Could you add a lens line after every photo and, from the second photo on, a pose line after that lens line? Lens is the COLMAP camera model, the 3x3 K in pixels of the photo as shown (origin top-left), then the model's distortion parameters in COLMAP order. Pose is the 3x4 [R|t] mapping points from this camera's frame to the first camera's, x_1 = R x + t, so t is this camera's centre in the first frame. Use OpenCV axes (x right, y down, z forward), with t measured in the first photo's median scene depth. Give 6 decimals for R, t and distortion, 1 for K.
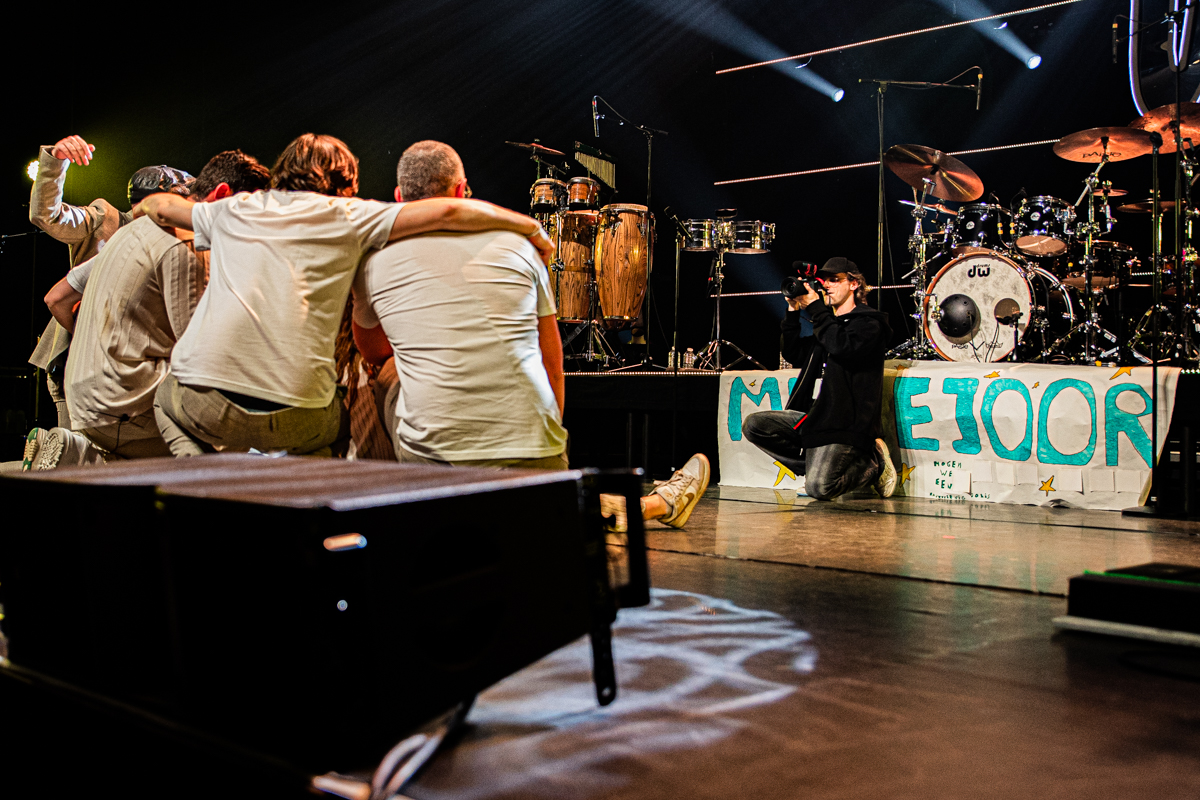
lens RADIAL K [[1169.9, 0, 604.1], [0, 1169.9, 387.1], [0, 0, 1]] dist [-0.022443, 0.000000]
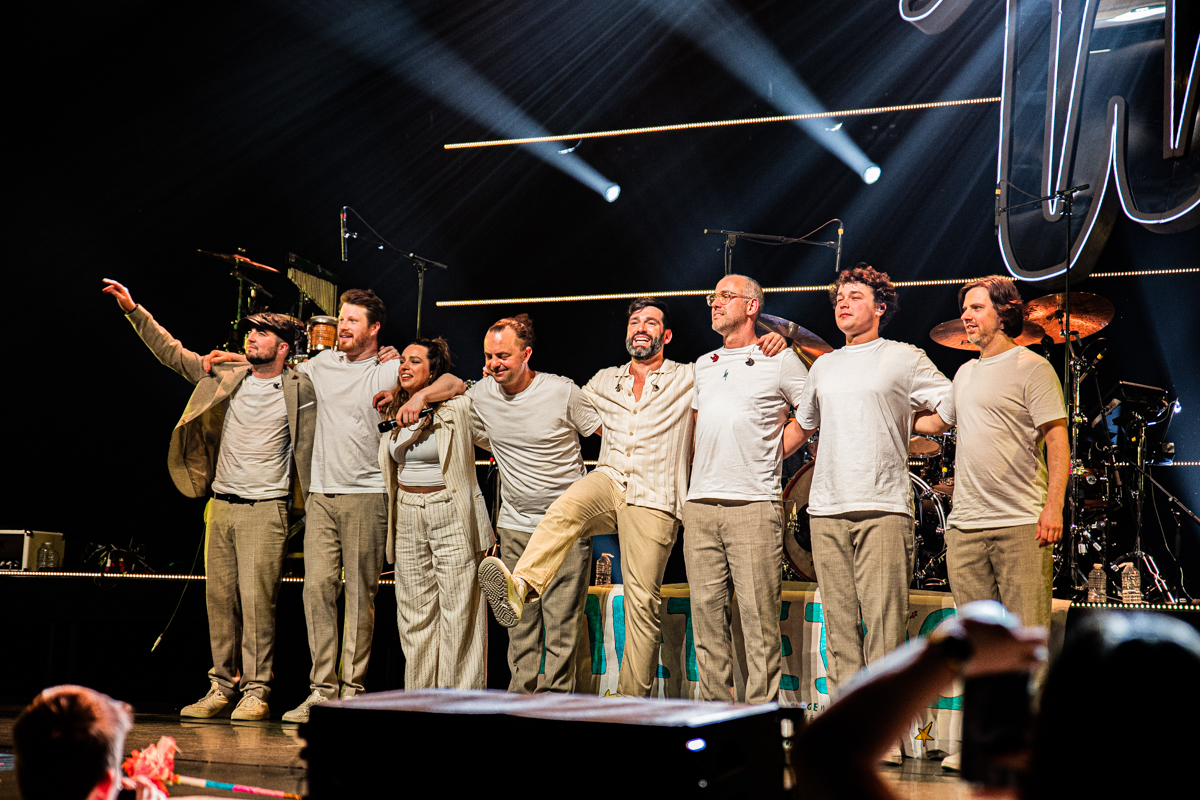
lens RADIAL K [[2026.9, 0, 627.6], [0, 2026.9, 409.8], [0, 0, 1]] dist [0.030900, 0.000000]
pose [[0.961725, 0.047792, 0.269817, -0.201799], [-0.025666, 0.996055, -0.084946, -0.016998], [-0.272812, 0.074769, 0.959157, -0.320218]]
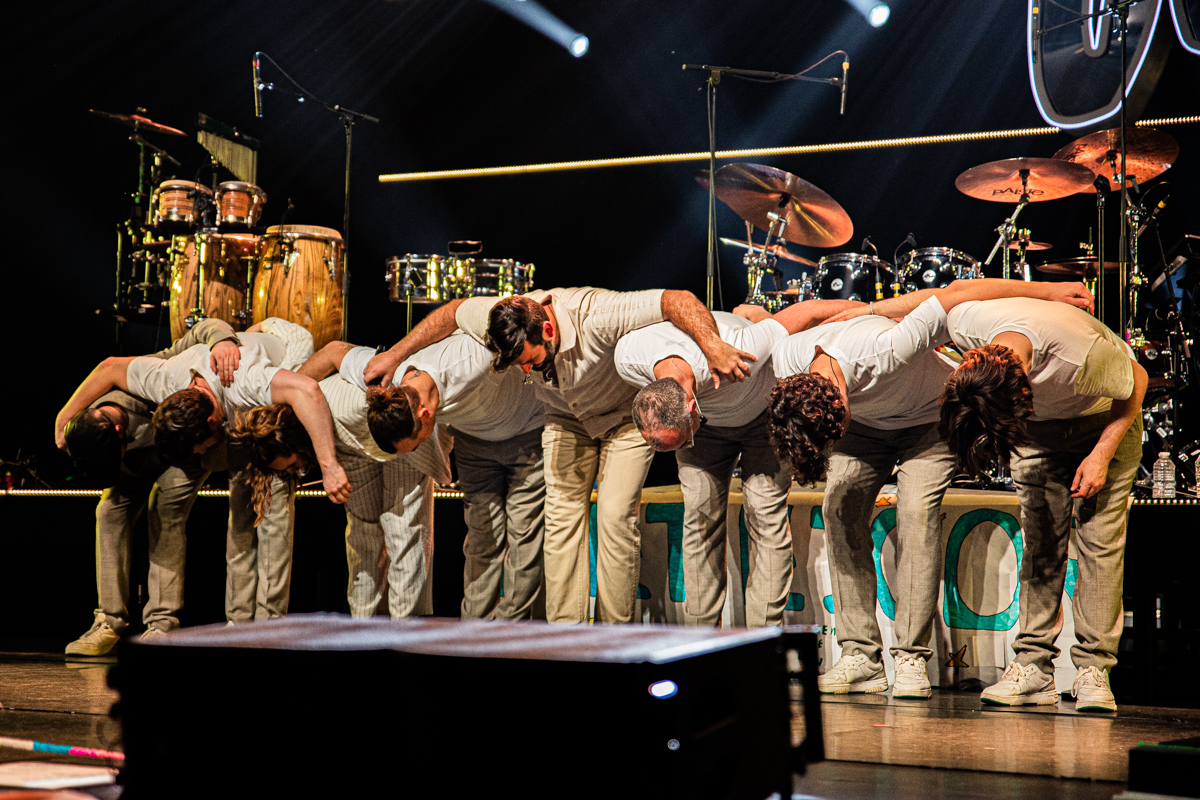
lens RADIAL K [[2156.1, 0, 562.0], [0, 2156.1, 411.5], [0, 0, 1]] dist [0.076147, 0.000000]
pose [[0.968765, 0.015561, 0.247493, -0.153111], [-0.005474, 0.999128, -0.041394, -0.009238], [-0.247921, 0.038747, 0.968005, -0.186949]]
